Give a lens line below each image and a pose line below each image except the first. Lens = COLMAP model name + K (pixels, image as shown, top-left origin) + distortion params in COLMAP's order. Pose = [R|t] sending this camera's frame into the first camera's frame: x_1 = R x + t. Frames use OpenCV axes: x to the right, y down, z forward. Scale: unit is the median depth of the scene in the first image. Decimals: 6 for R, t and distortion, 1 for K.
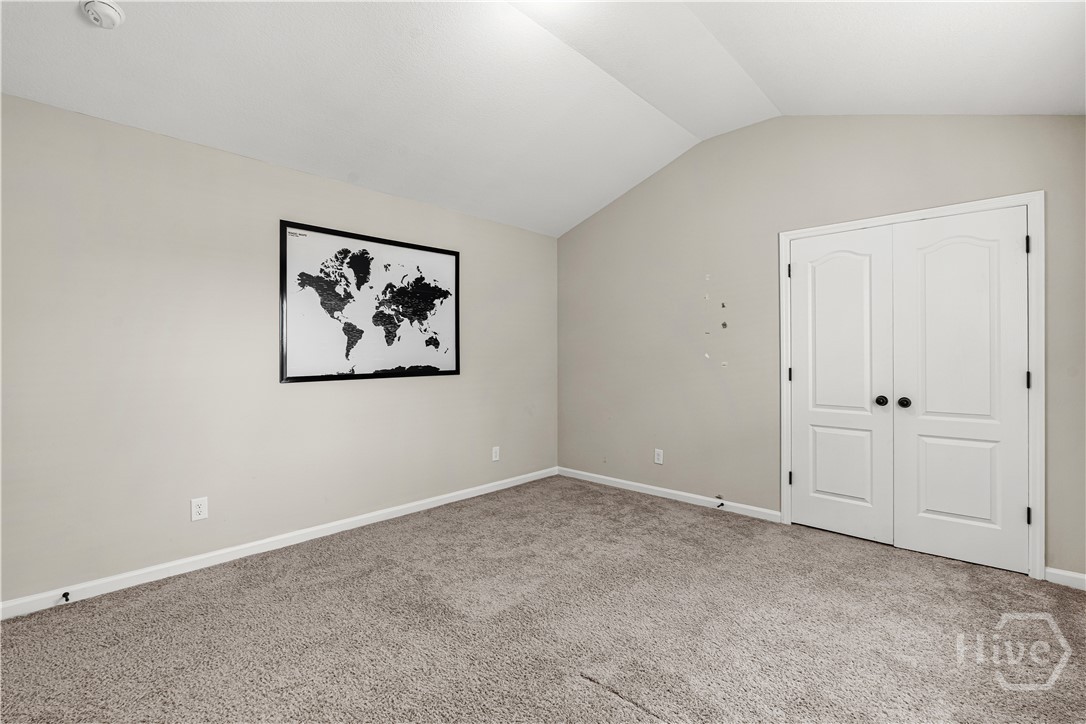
lens RADIAL K [[494.9, 0, 540.3], [0, 494.9, 354.0], [0, 0, 1]] dist [-0.000184, 0.000303]
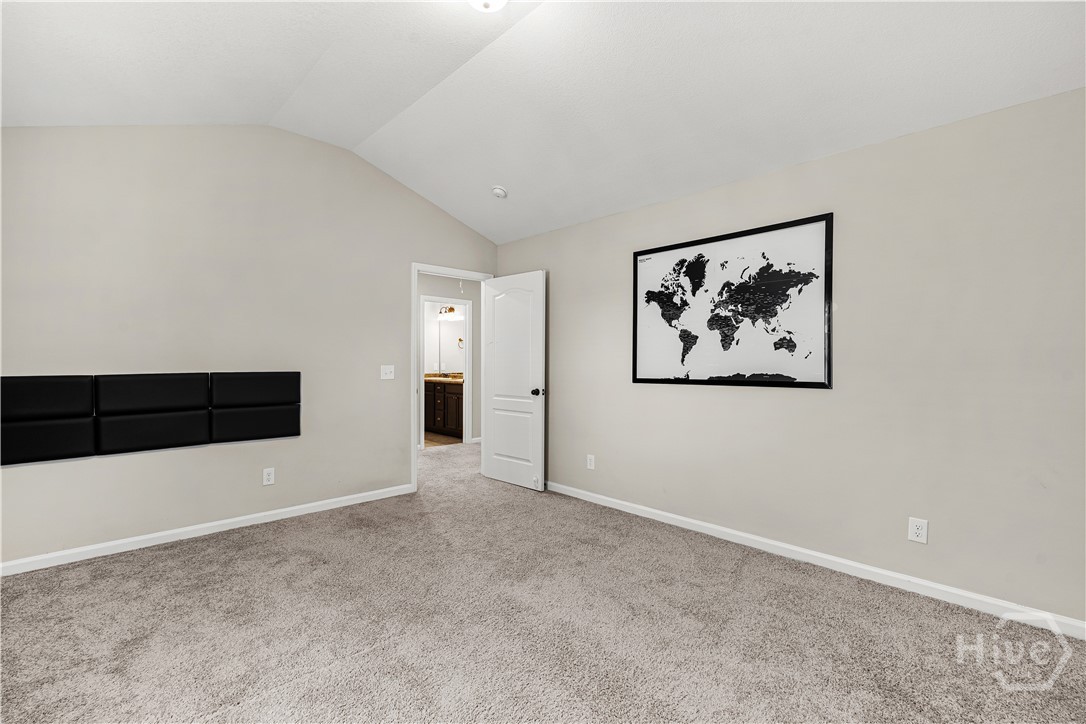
lens RADIAL K [[494.9, 0, 540.4], [0, 494.9, 365.8], [0, 0, 1]] dist [-0.000184, 0.000303]
pose [[-0.066467, 0.011081, -0.997727, 0.644783], [0.000214, 0.999938, 0.011092, 0.001295], [0.997789, 0.000524, -0.066465, 0.737081]]
